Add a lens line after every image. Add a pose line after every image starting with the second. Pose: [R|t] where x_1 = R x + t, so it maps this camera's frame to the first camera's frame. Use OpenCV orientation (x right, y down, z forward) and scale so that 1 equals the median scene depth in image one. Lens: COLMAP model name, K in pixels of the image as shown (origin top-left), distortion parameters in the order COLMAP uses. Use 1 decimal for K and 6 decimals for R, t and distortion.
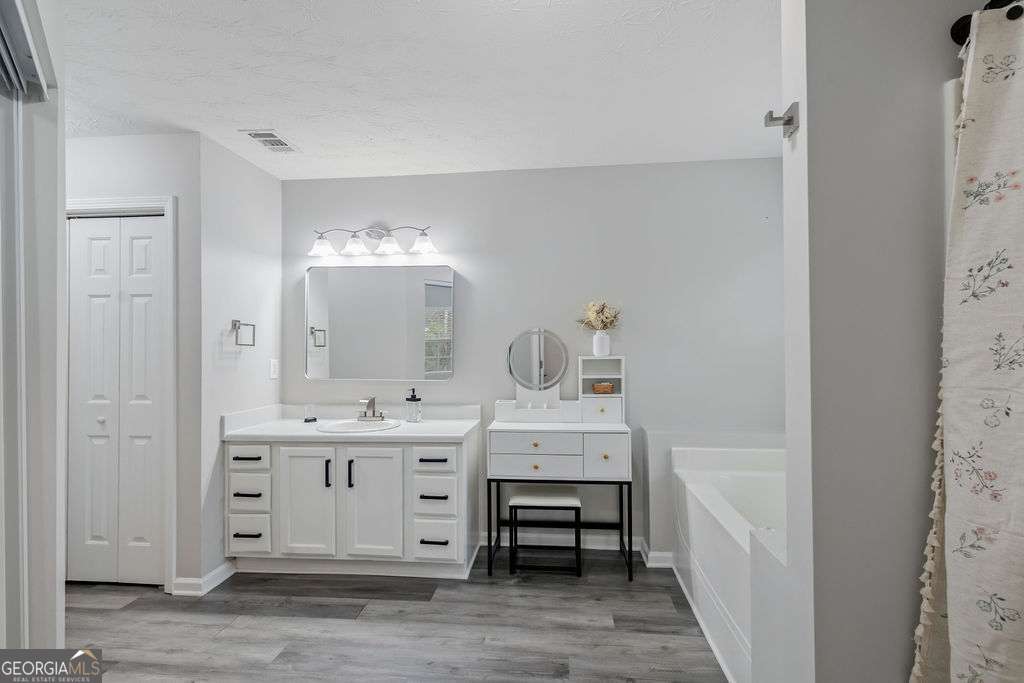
lens RADIAL K [[473.8, 0, 512.6], [0, 473.8, 342.6], [0, 0, 1]] dist [0.004122, -0.000468]
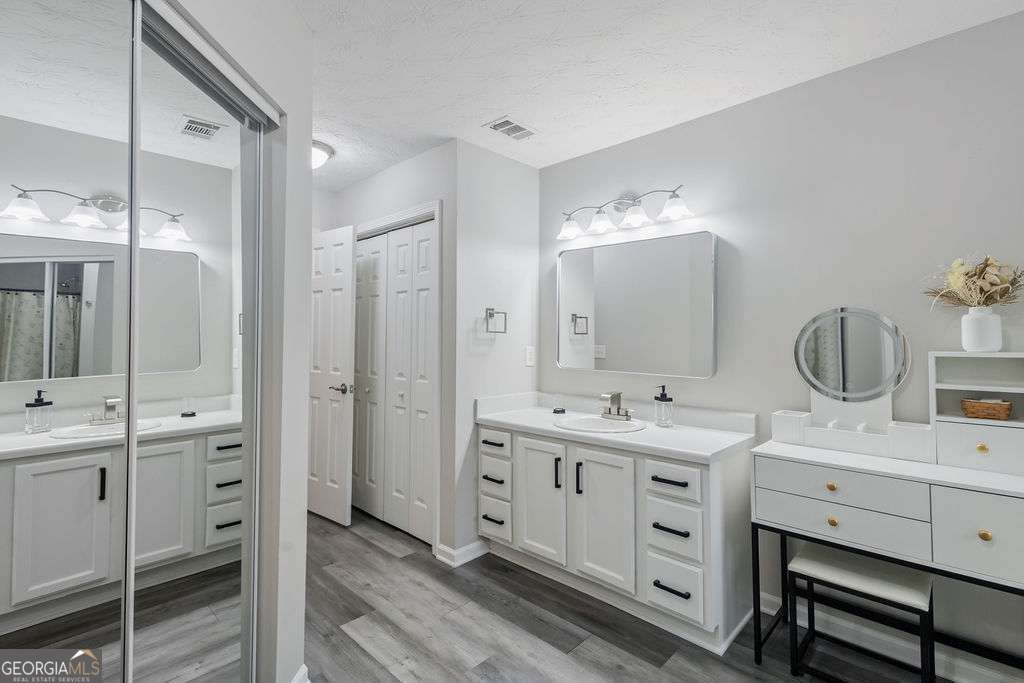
lens RADIAL K [[473.8, 0, 517.6], [0, 473.8, 320.1], [0, 0, 1]] dist [0.004122, -0.000468]
pose [[0.784407, -0.015873, -0.620043, 0.116900], [0.000858, 0.999699, -0.024506, 0.004454], [0.620246, 0.018691, 0.784185, 0.228200]]
